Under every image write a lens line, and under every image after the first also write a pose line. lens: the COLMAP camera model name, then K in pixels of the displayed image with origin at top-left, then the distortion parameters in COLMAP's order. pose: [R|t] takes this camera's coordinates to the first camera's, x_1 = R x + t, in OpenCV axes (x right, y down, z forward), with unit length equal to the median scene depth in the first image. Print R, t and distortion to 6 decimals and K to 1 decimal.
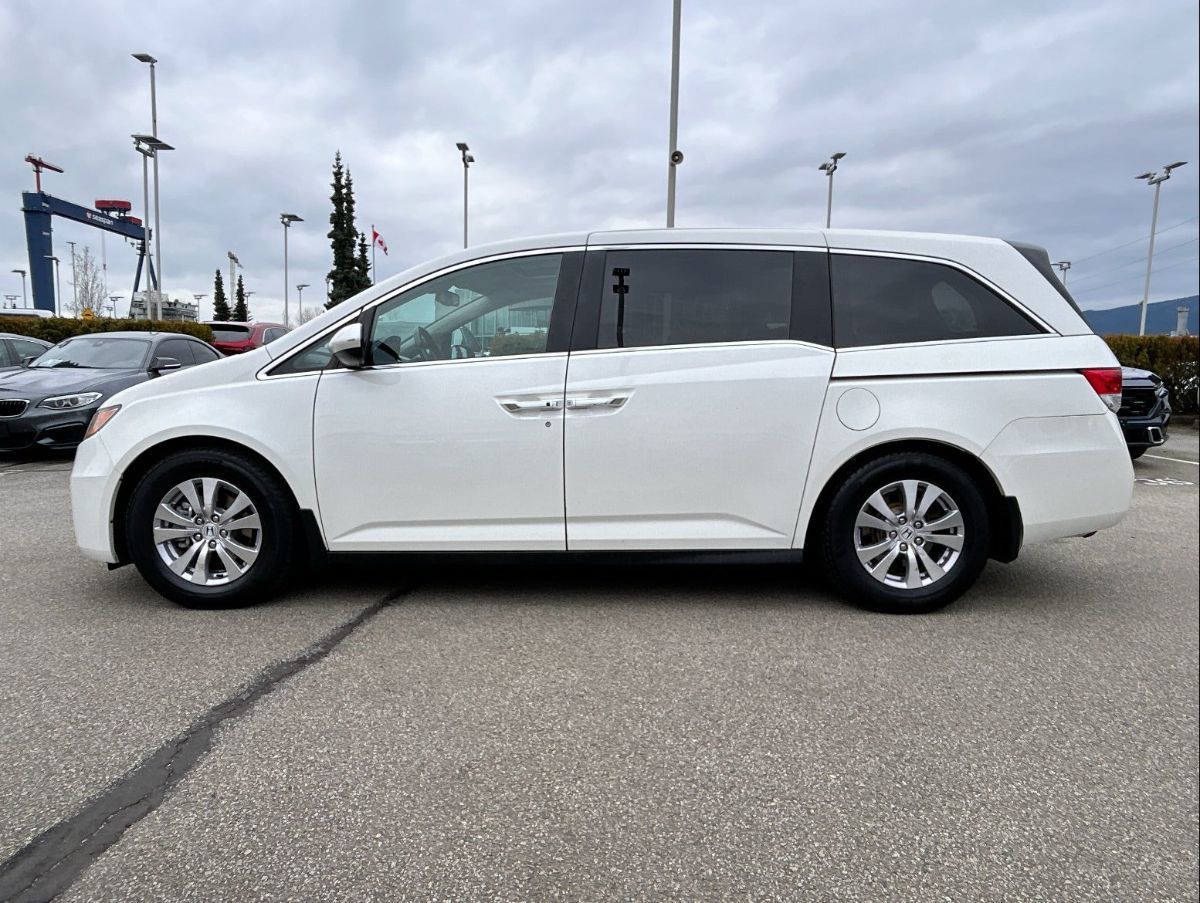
lens RADIAL K [[800.5, 0, 598.0], [0, 800.5, 454.1], [0, 0, 1]] dist [-0.001363, -0.001263]
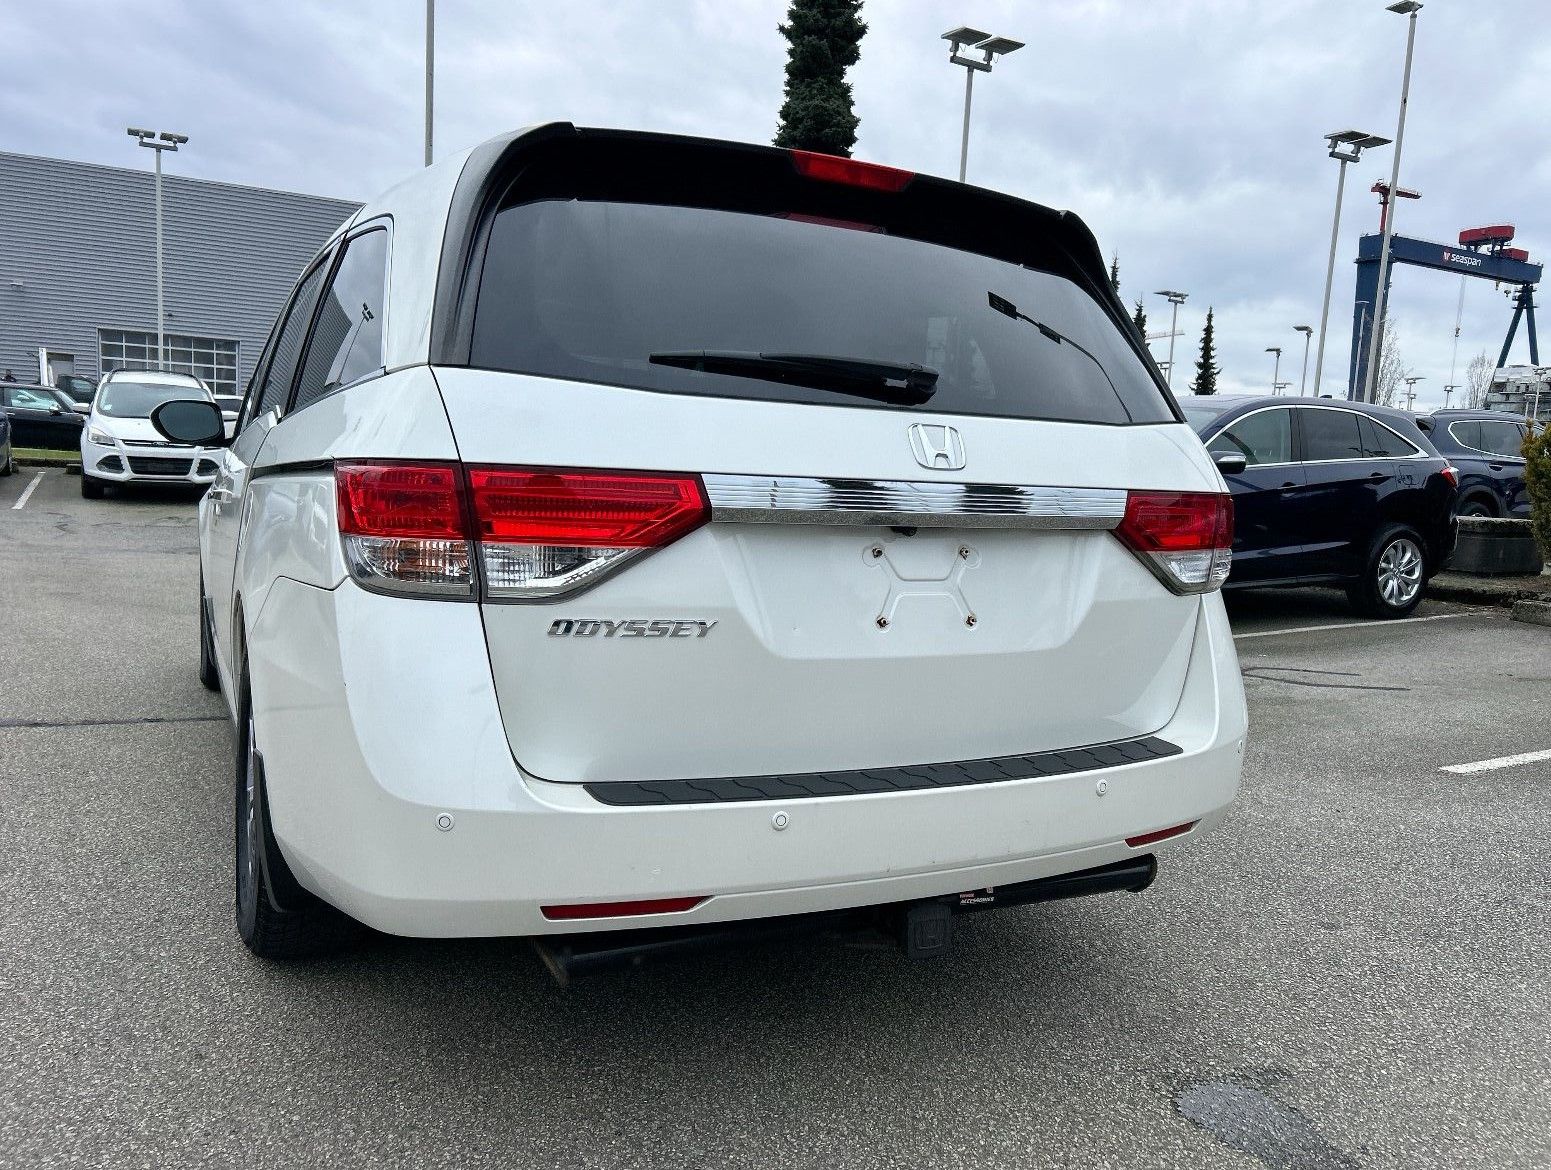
lens RADIAL K [[1251.7, 0, 762.9], [0, 1251.7, 588.5], [0, 0, 1]] dist [0.046512, -0.044915]
pose [[0.408071, 0.104214, -0.906983, 0.202989], [-0.132133, 0.989745, 0.054274, -0.016656], [0.903338, 0.097695, 0.417656, 0.148498]]
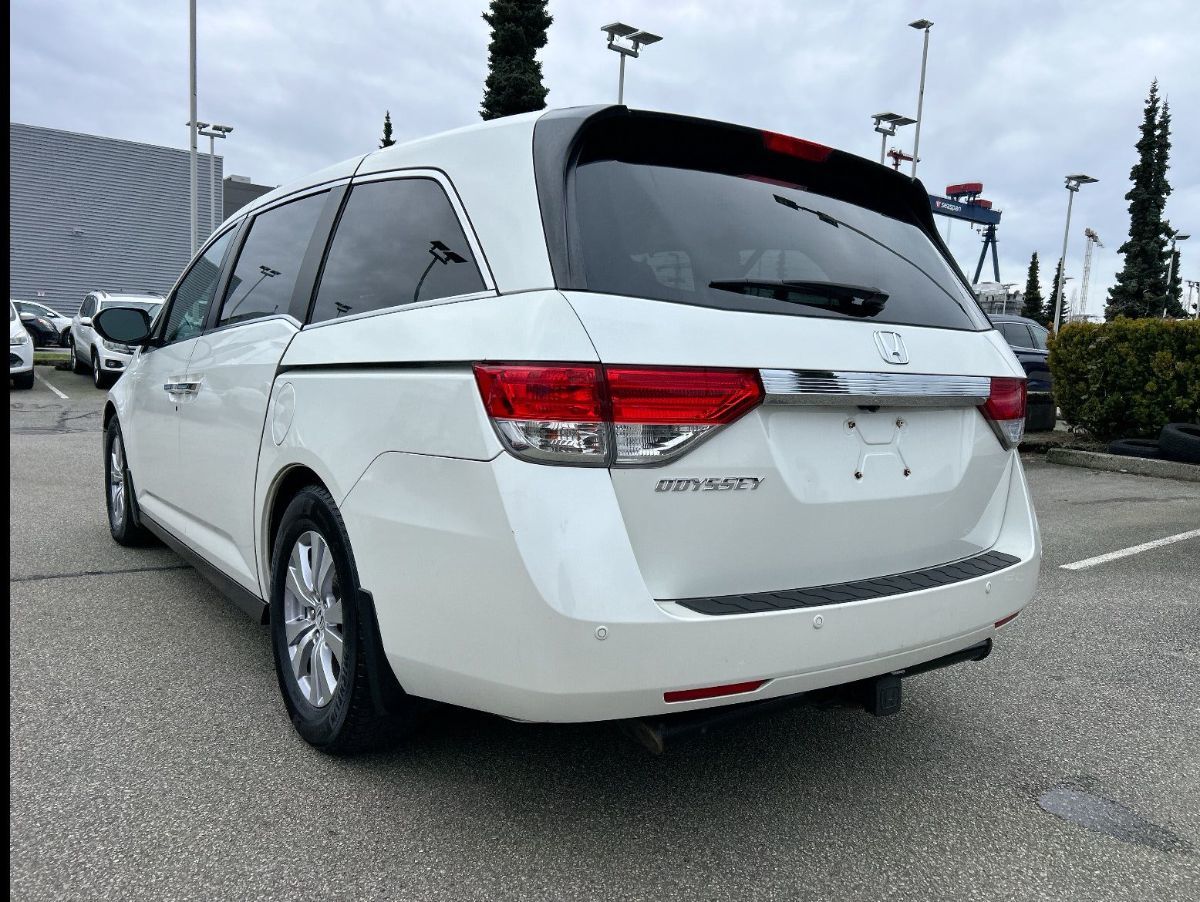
lens RADIAL K [[968.1, 0, 606.7], [0, 968.1, 451.8], [0, 0, 1]] dist [0.050865, -0.060776]
pose [[0.561738, 0.094859, -0.821859, 0.193514], [-0.117560, 0.992477, 0.034200, -0.014051], [0.818920, 0.077406, 0.568663, 0.126310]]
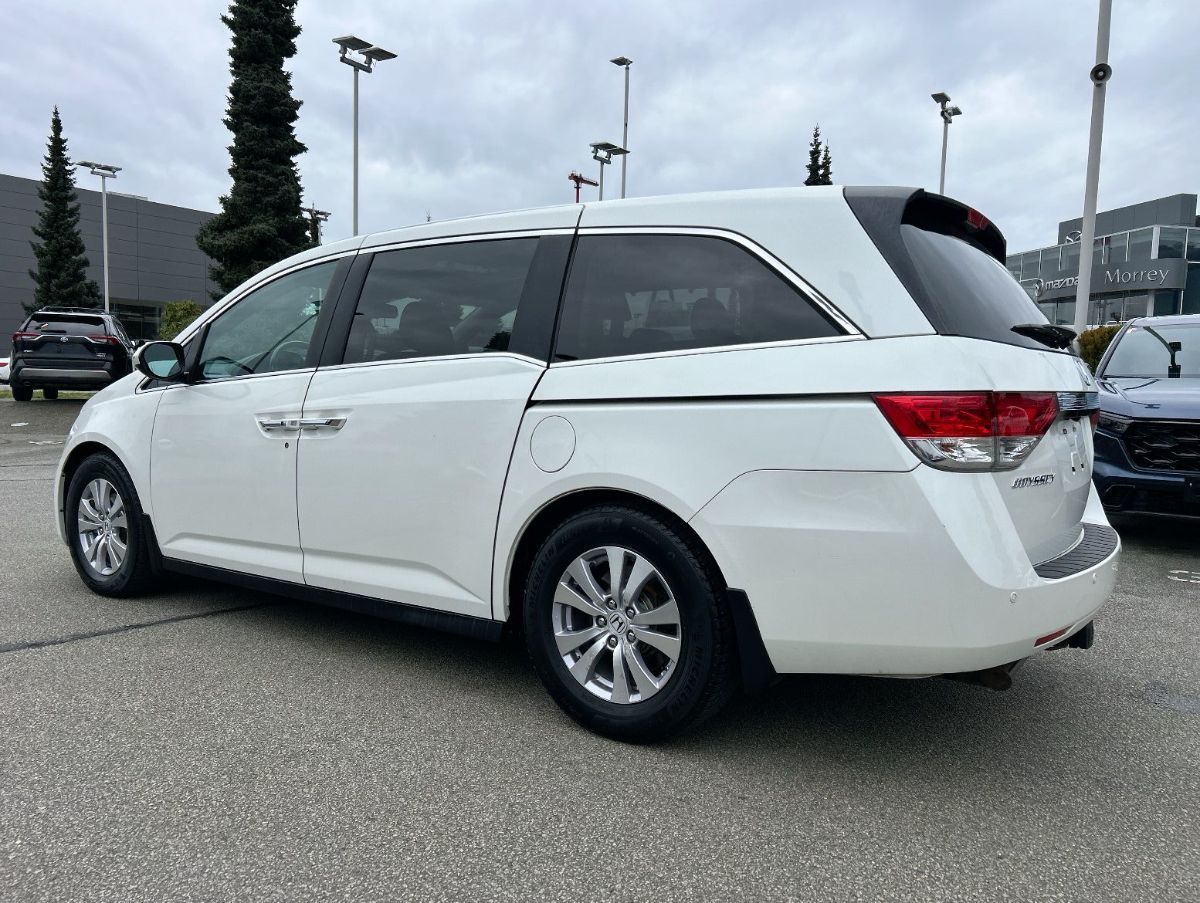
lens RADIAL K [[968.5, 0, 594.8], [0, 968.5, 461.1], [0, 0, 1]] dist [0.046512, -0.044915]
pose [[0.800091, 0.054694, -0.597380, 0.149530], [-0.068706, 0.997637, -0.000681, -0.007064], [0.595931, 0.041589, 0.801958, 0.050745]]
